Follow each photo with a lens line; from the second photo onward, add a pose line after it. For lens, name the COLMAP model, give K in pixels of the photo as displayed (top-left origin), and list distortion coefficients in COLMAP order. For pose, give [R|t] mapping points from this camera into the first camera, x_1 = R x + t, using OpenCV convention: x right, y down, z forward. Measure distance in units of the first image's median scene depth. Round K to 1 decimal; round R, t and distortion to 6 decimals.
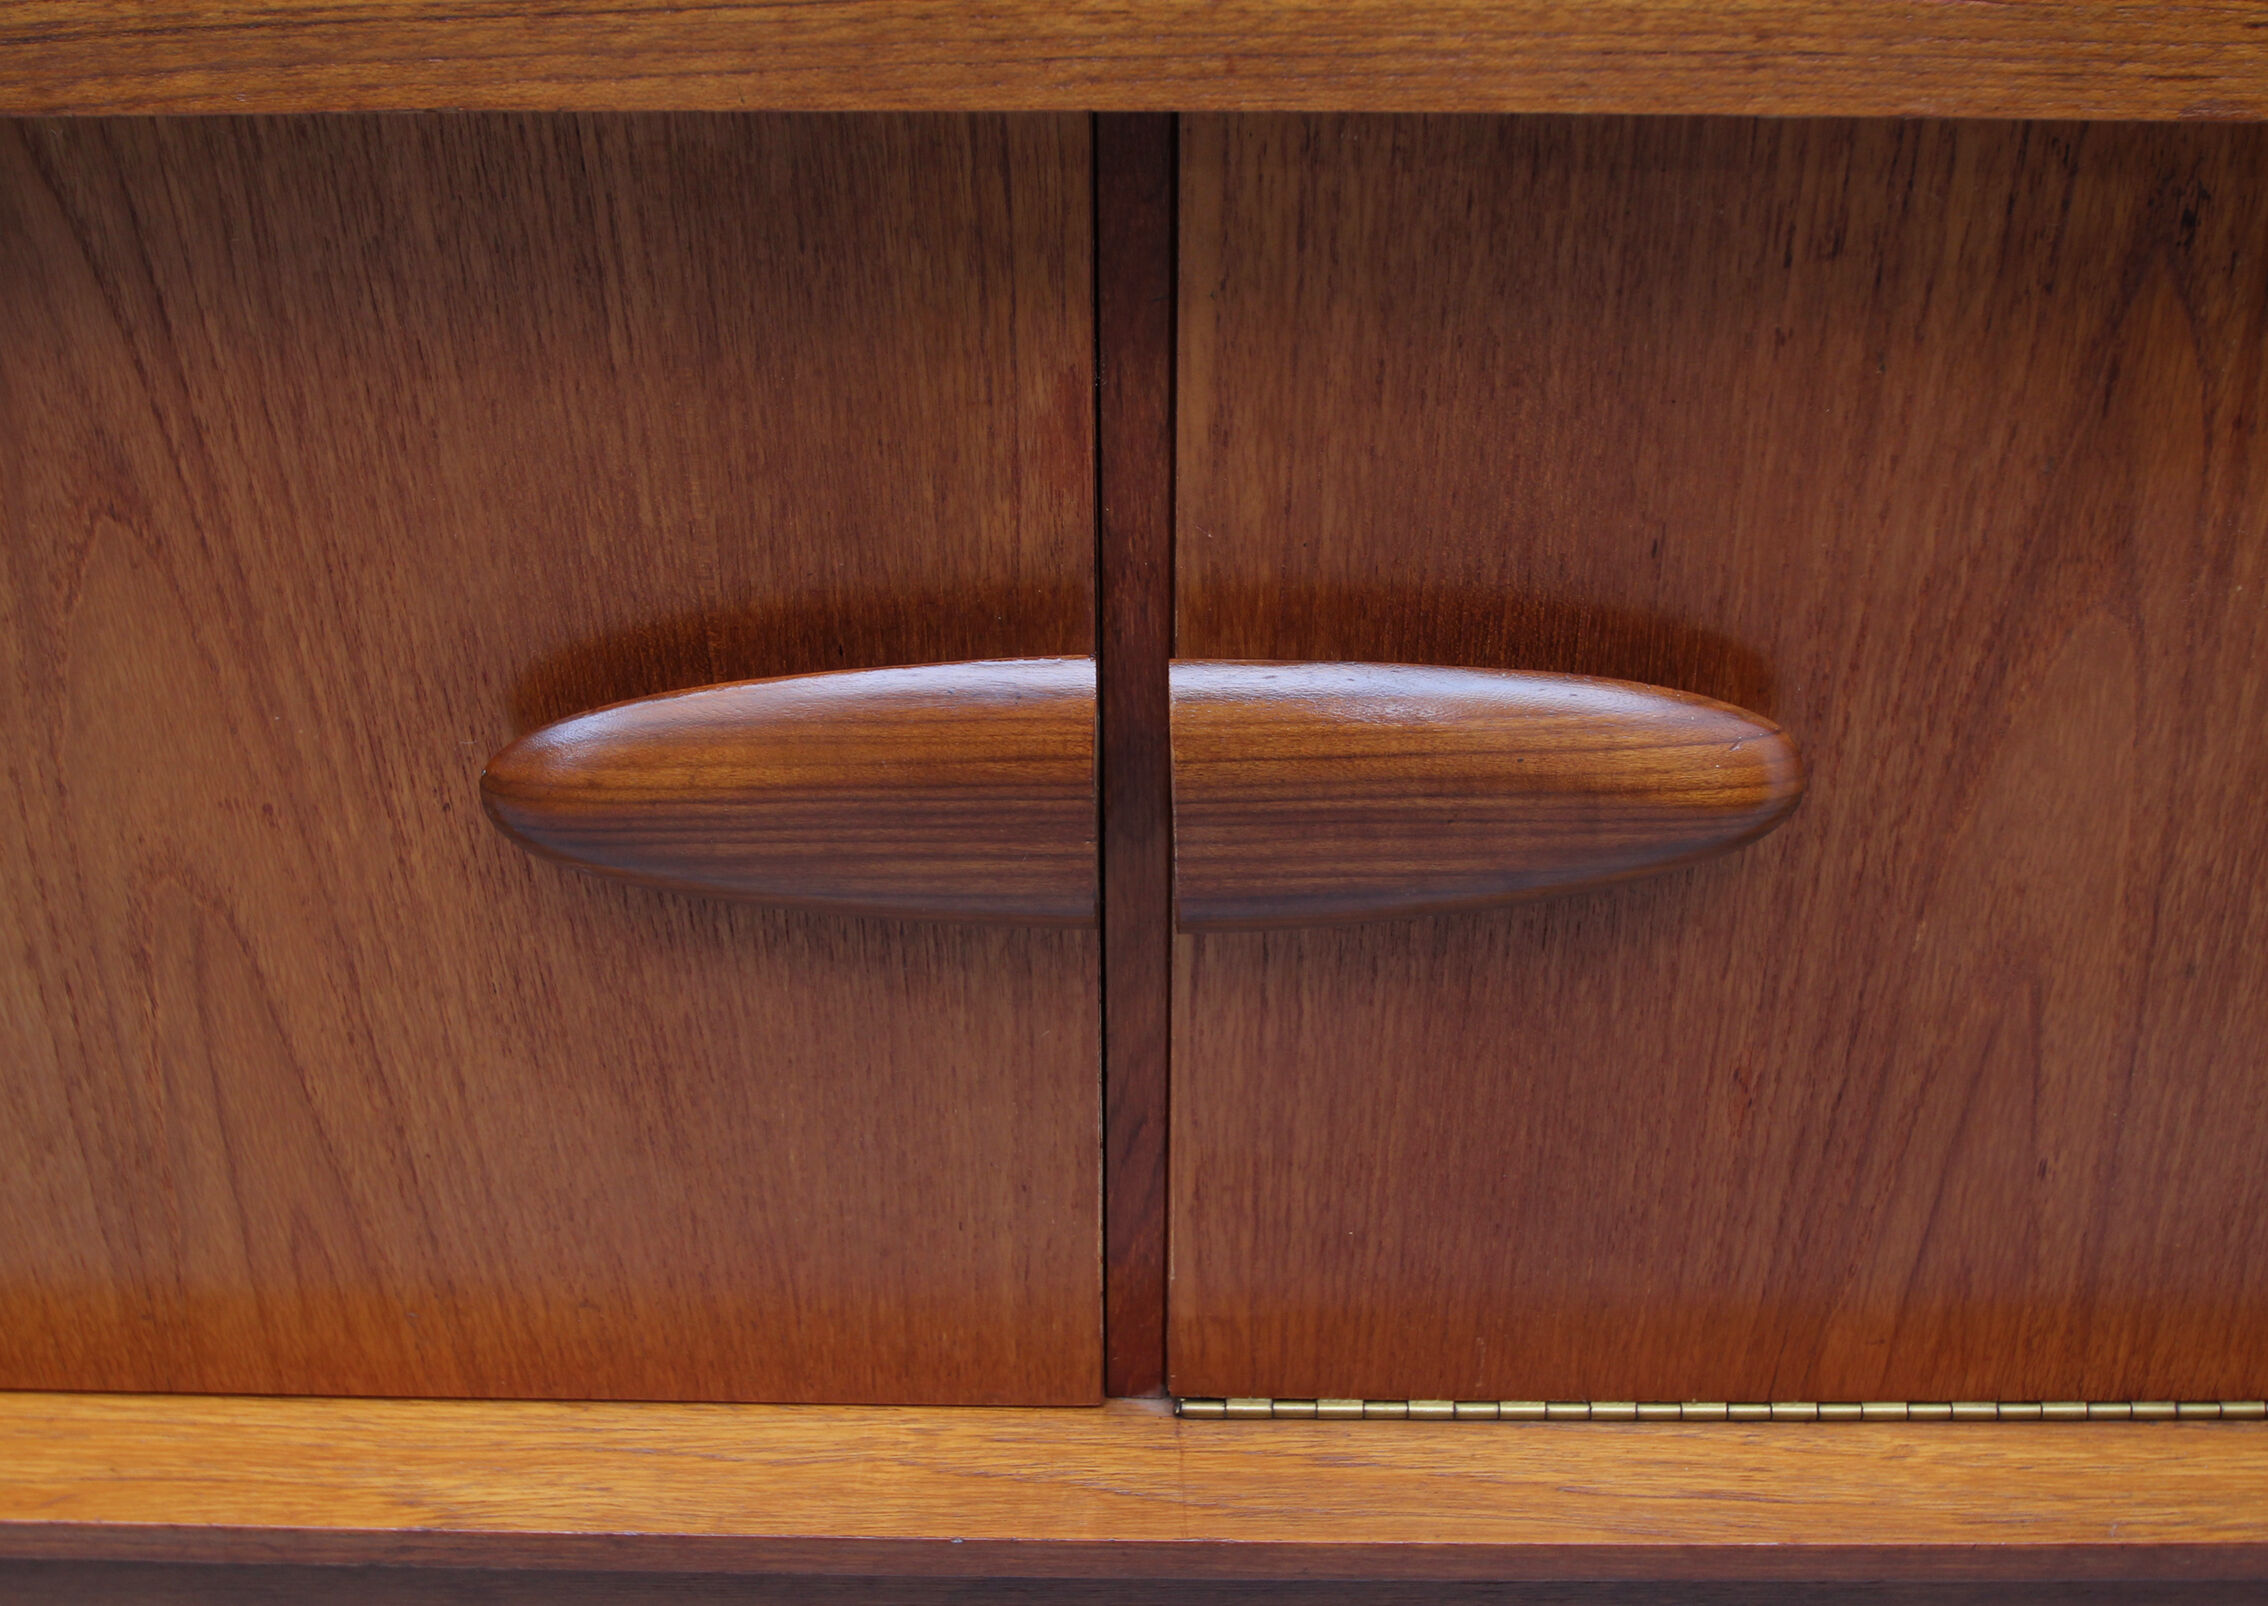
lens RADIAL K [[2677.8, 0, 1118.9], [0, 2677.8, 804.0], [0, 0, 1]] dist [-0.084044, 0.043310]
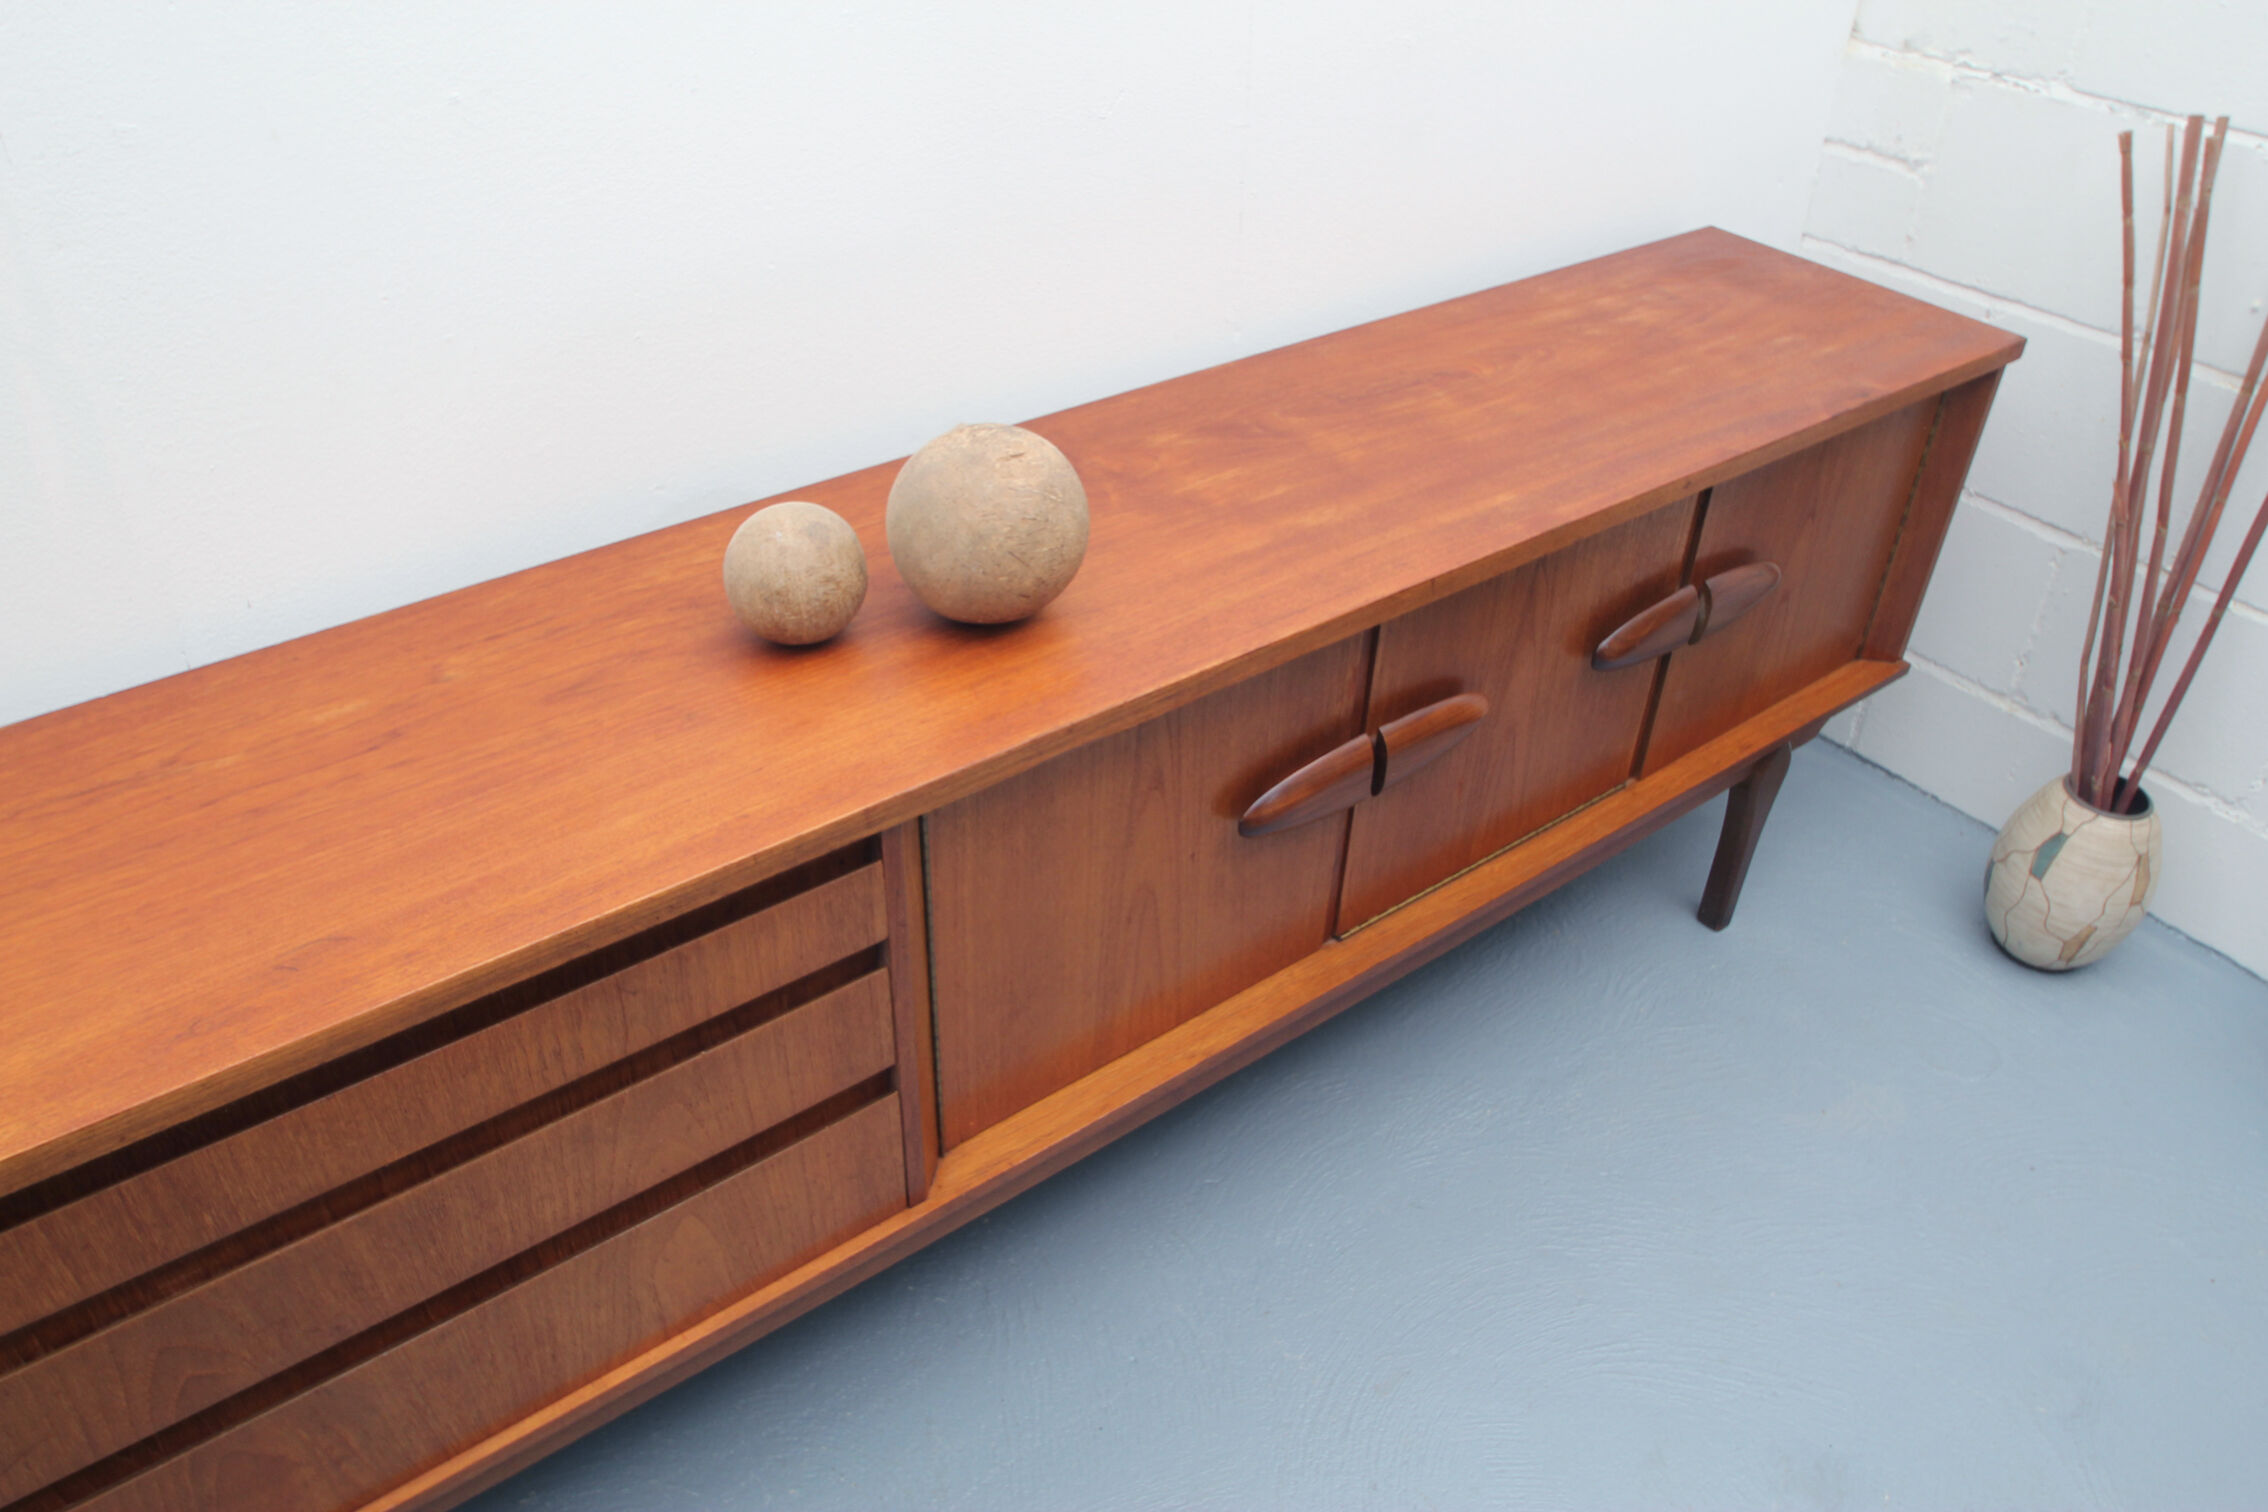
lens RADIAL K [[1688.5, 0, 1134.0], [0, 1688.5, 756.0], [0, 0, 1]] dist [-0.042872, 0.007823]
pose [[0.783643, -0.343672, 0.517487, -1.497186], [0.334951, 0.935321, 0.113938, -0.401051], [-0.523174, 0.084046, 0.848071, -0.879262]]
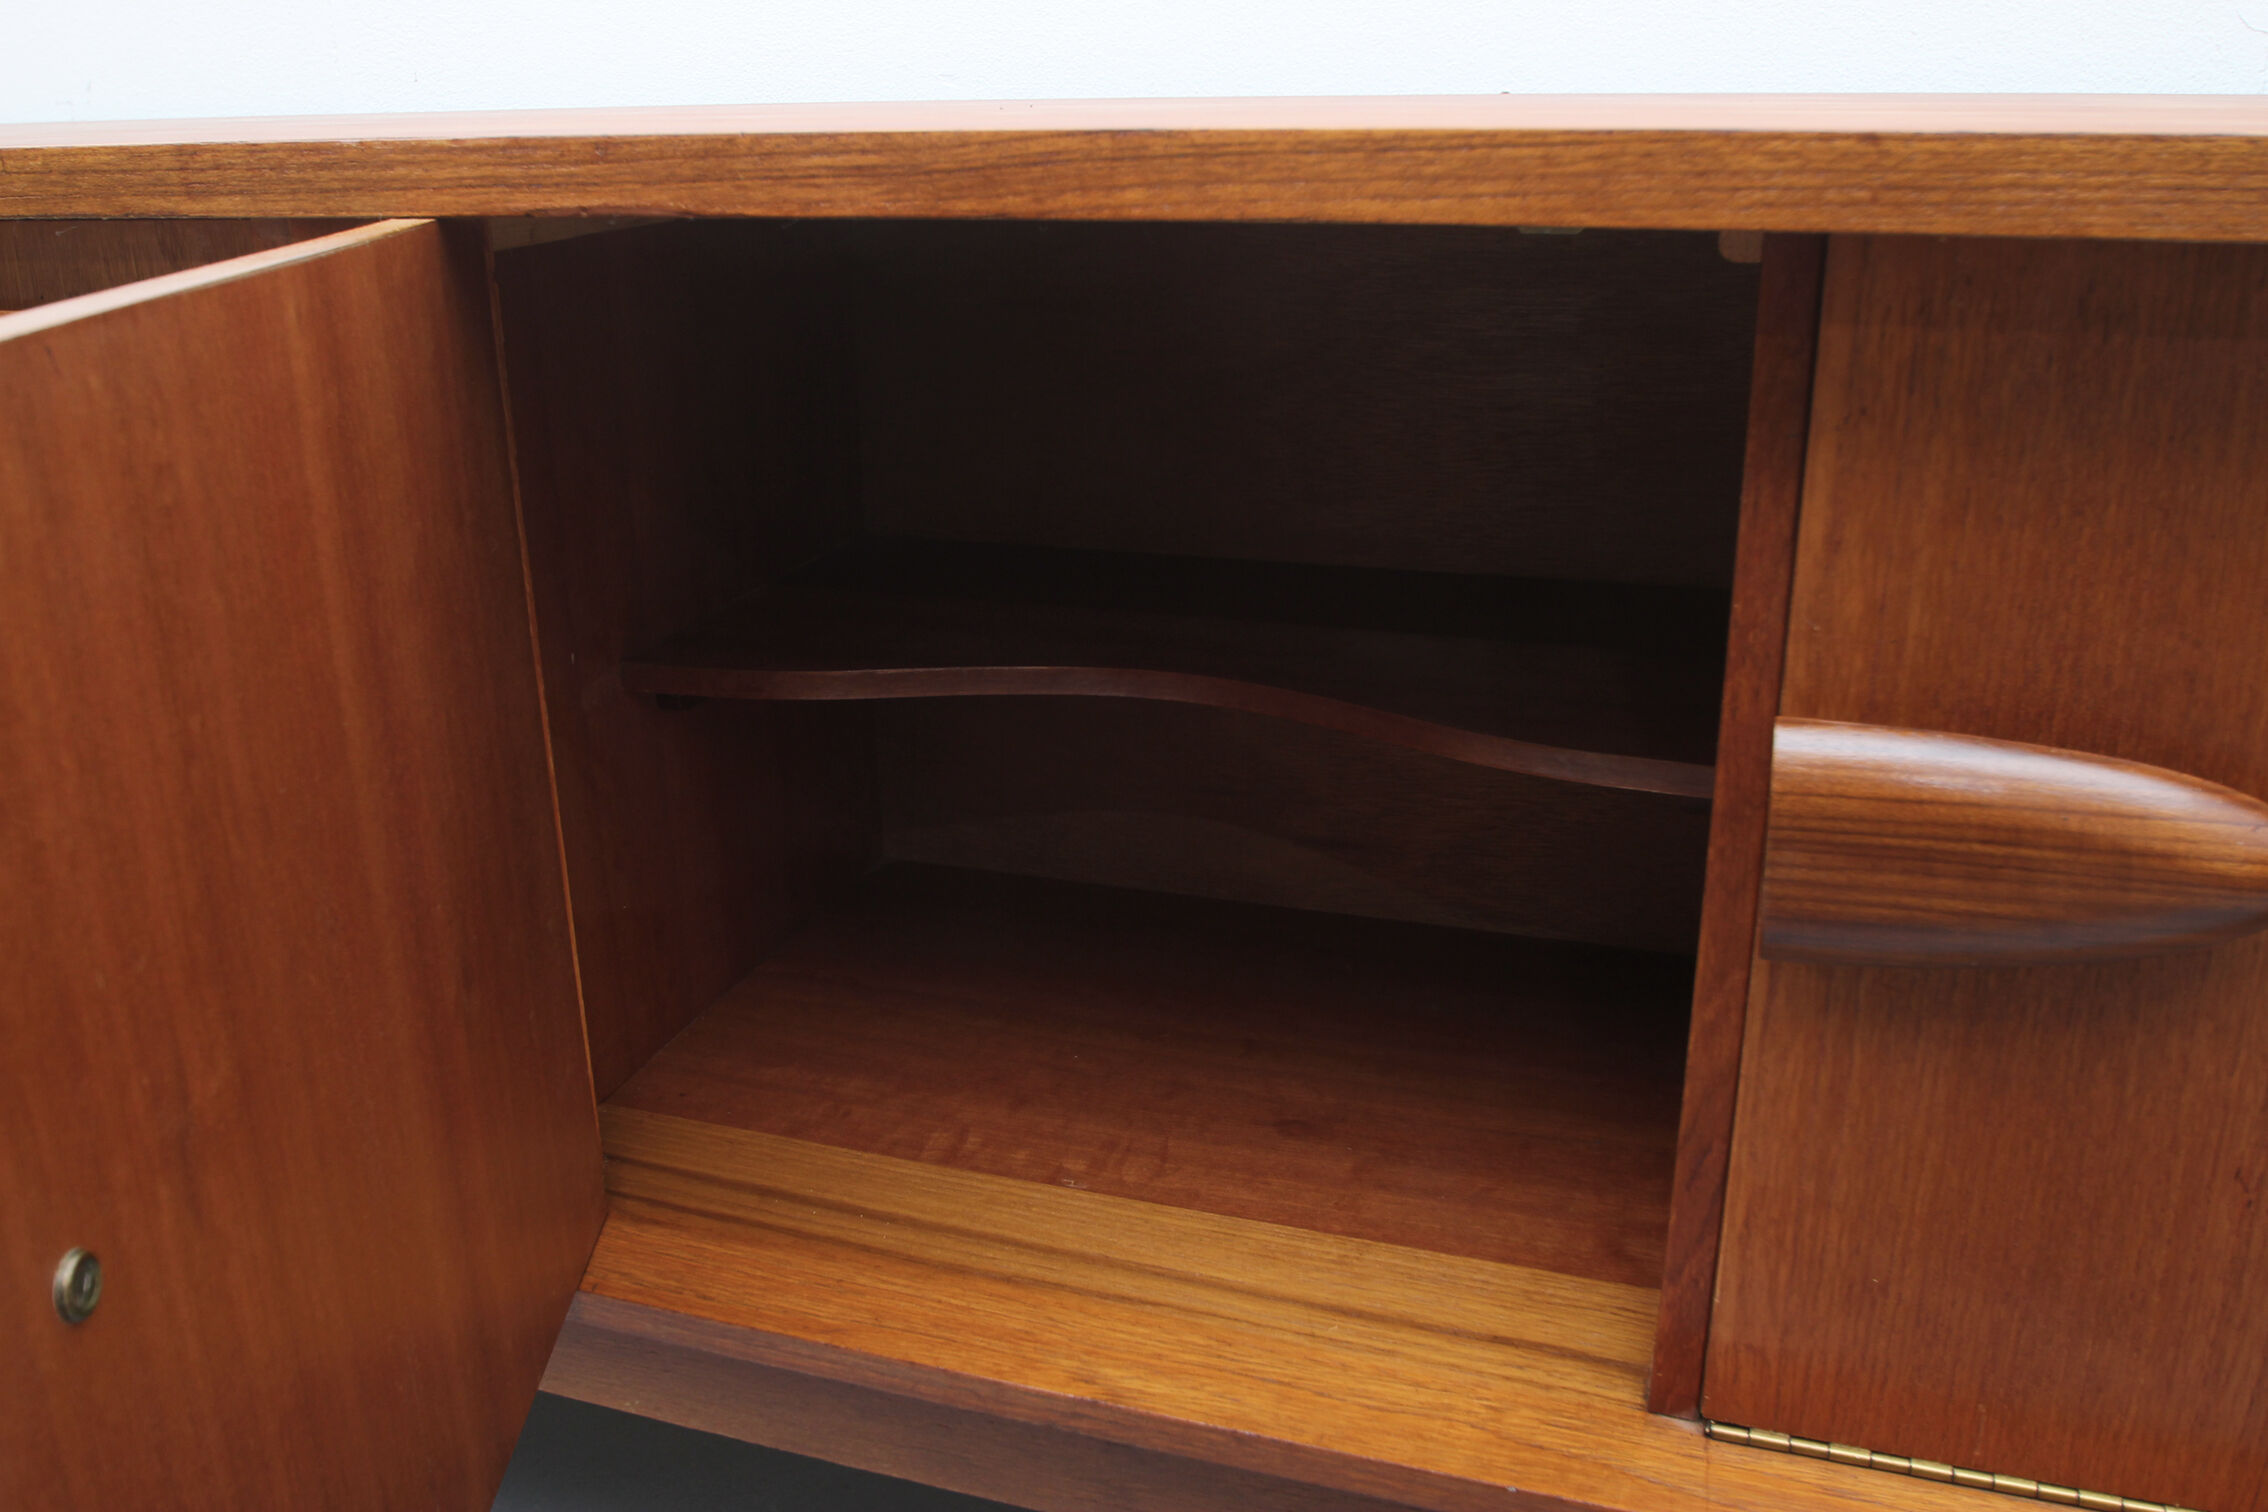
lens RADIAL K [[1914.6, 0, 1118.0], [0, 1914.6, 745.2], [0, 0, 1]] dist [-0.058565, 0.020274]
pose [[0.951280, 0.095135, -0.293285, -0.012255], [-0.170640, 0.954697, -0.243793, 0.226569], [0.256805, 0.281961, 0.924418, 0.070303]]
